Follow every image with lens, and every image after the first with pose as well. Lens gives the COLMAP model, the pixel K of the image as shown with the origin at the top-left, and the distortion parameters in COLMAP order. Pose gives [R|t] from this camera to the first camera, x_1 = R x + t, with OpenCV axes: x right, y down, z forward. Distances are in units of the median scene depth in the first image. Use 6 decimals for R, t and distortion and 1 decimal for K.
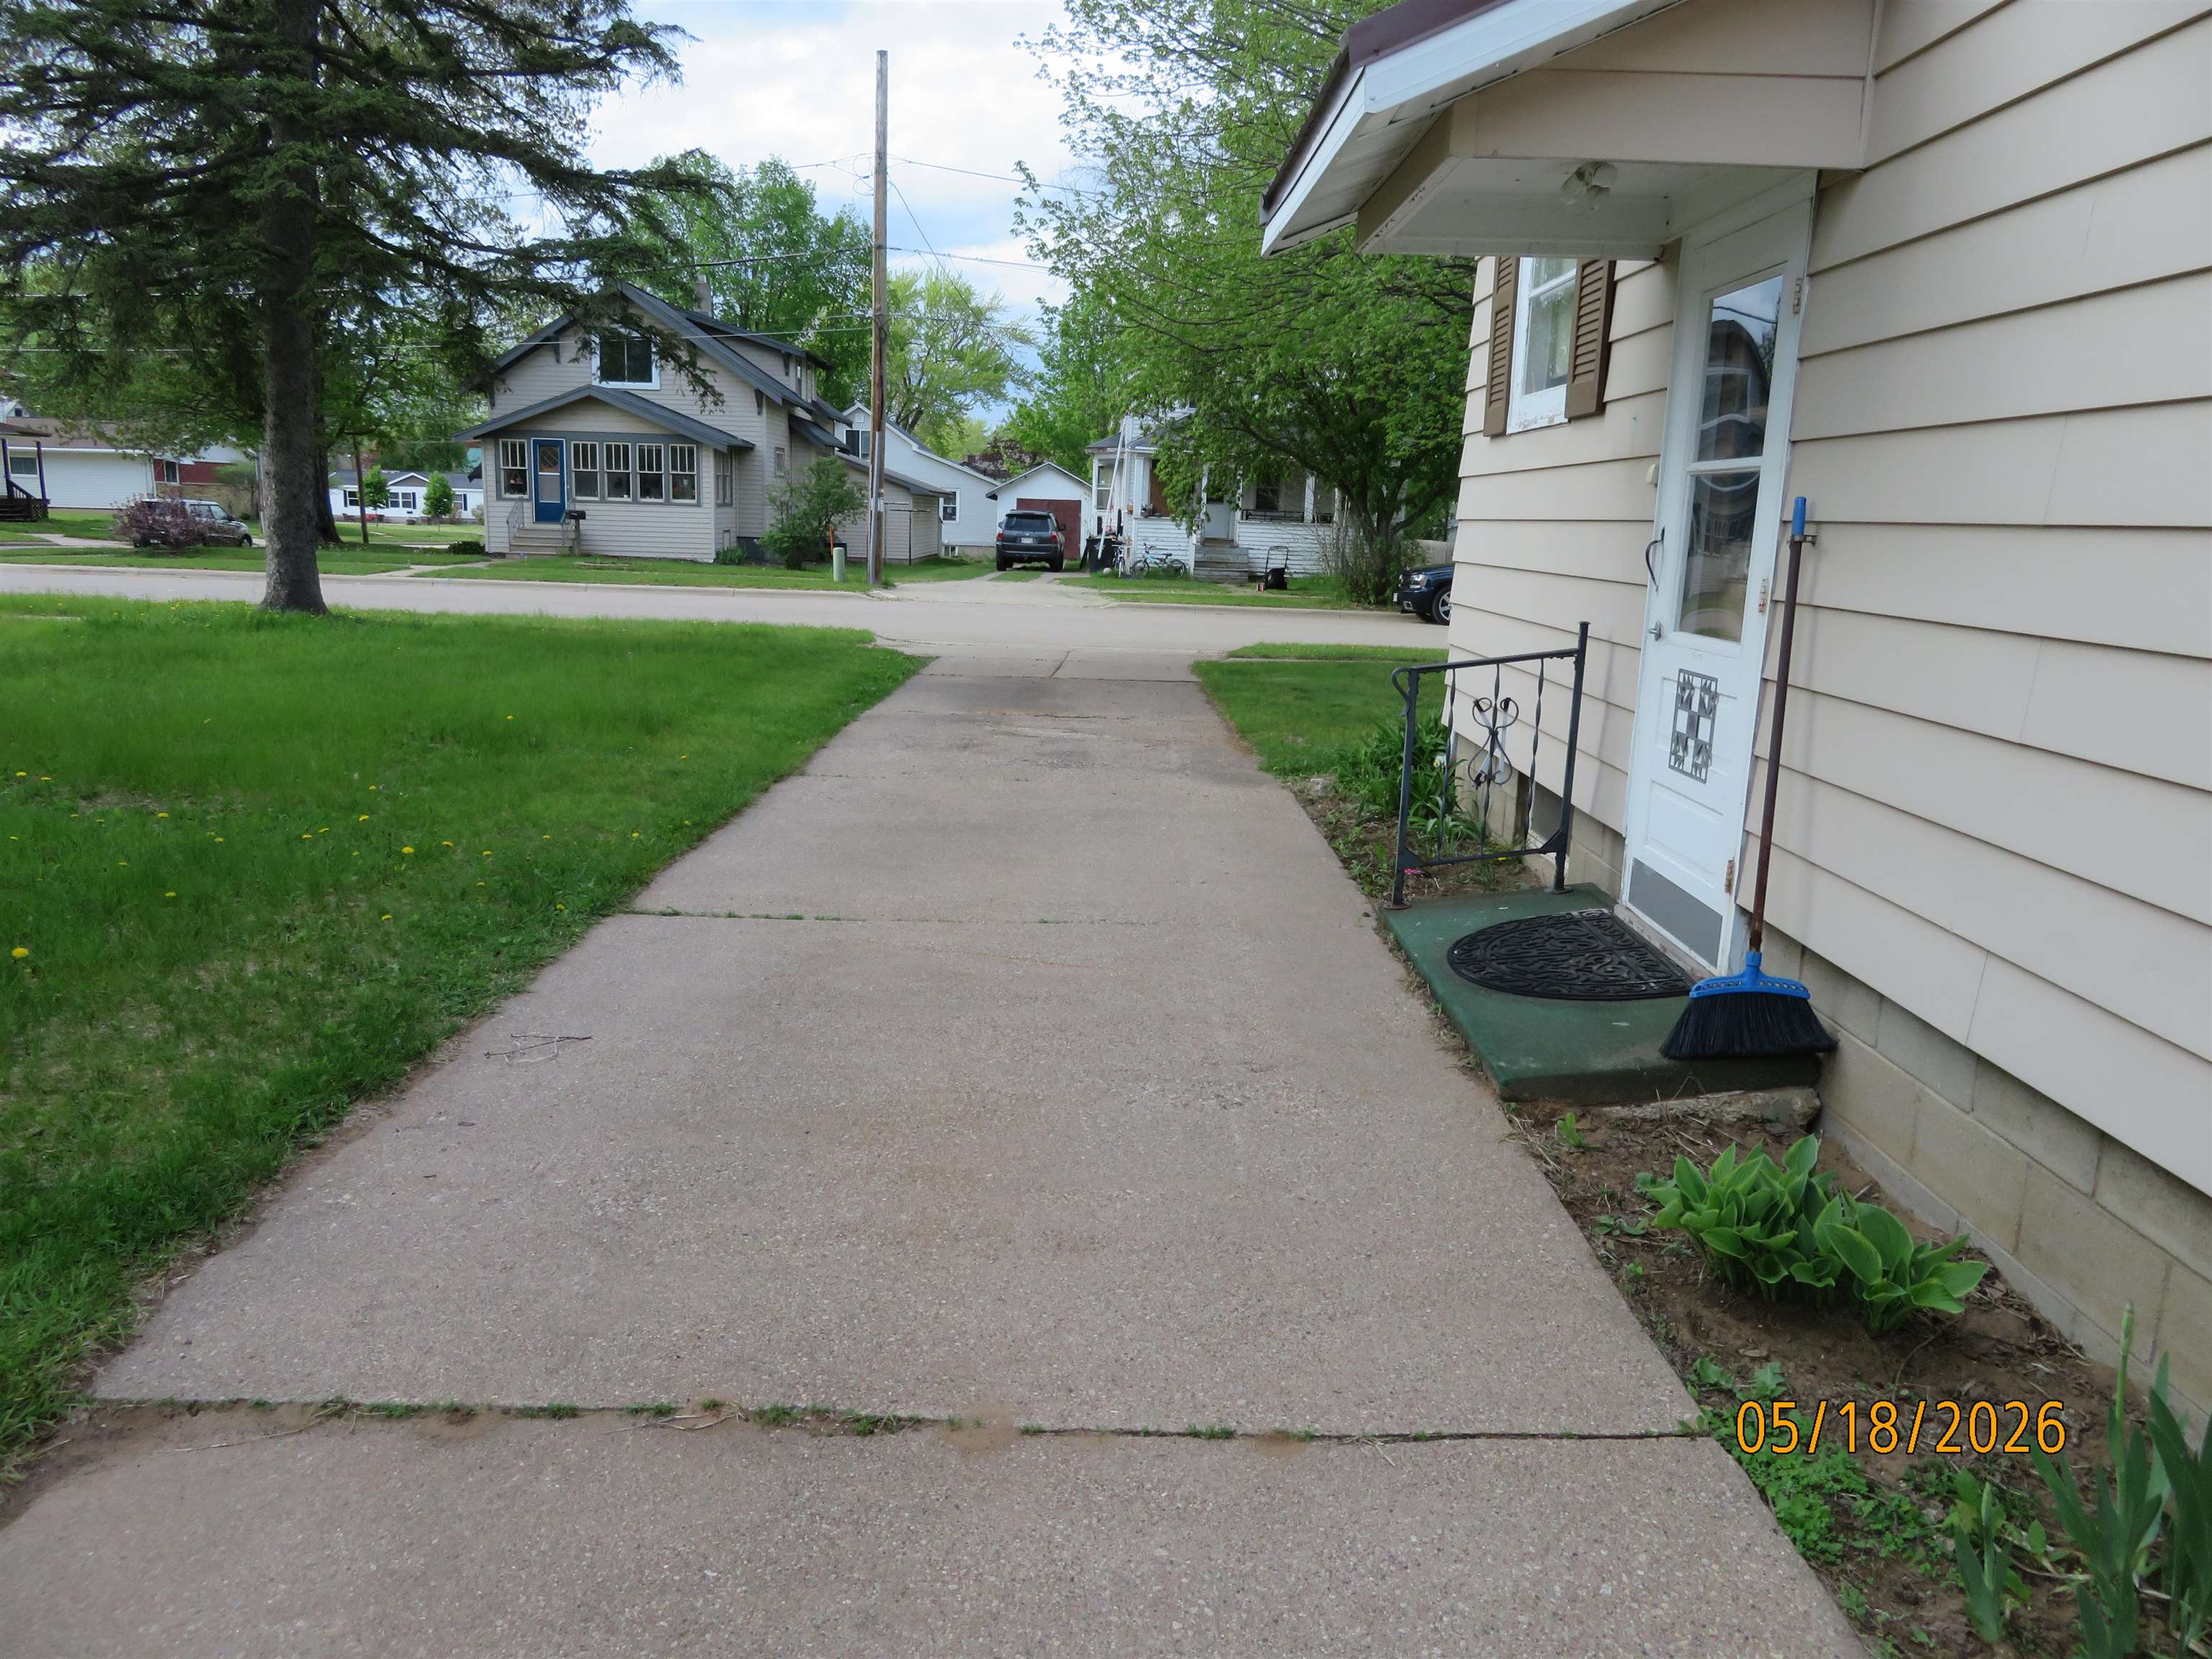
lens RADIAL K [[1577.3, 0, 1105.9], [0, 1577.3, 830.7], [0, 0, 1]] dist [-0.013093, 0.005944]
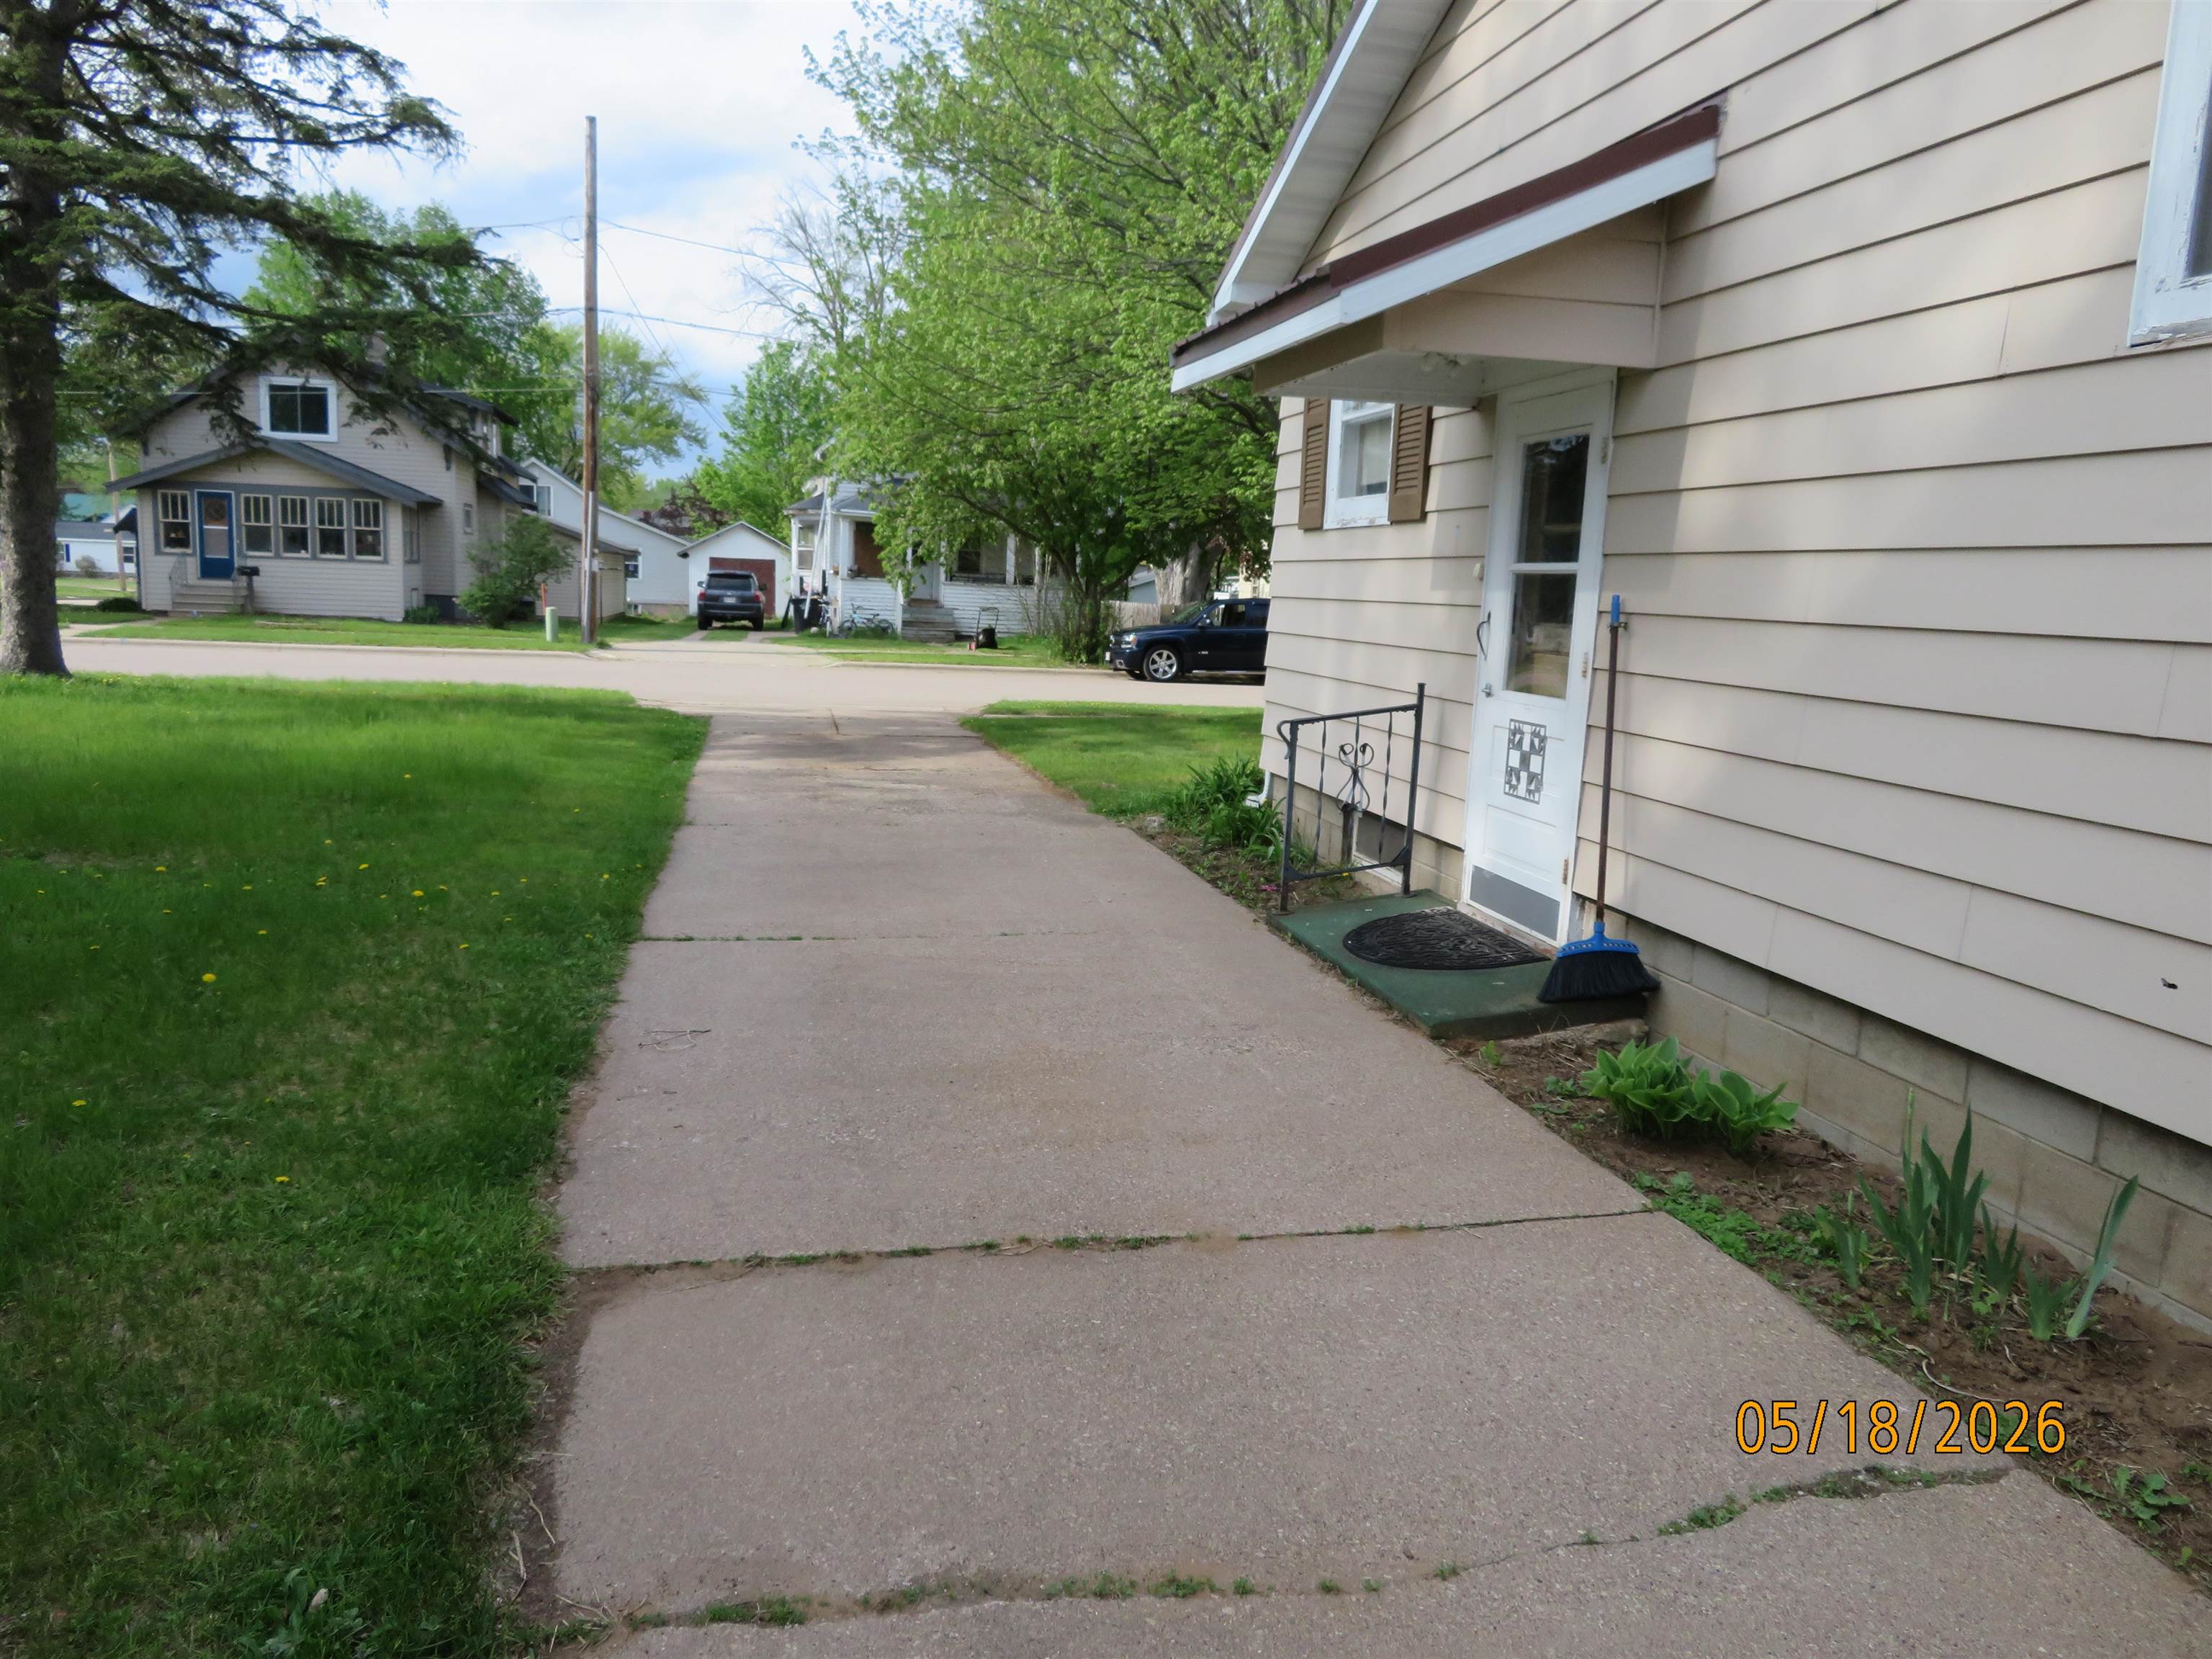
lens RADIAL K [[1577.3, 0, 1106.7], [0, 1577.3, 824.4], [0, 0, 1]] dist [-0.013093, 0.005944]
pose [[0.978629, -0.022981, 0.204347, -0.234026], [0.031072, 0.998851, -0.036473, 0.023018], [-0.203274, 0.042043, 0.978219, -0.215385]]
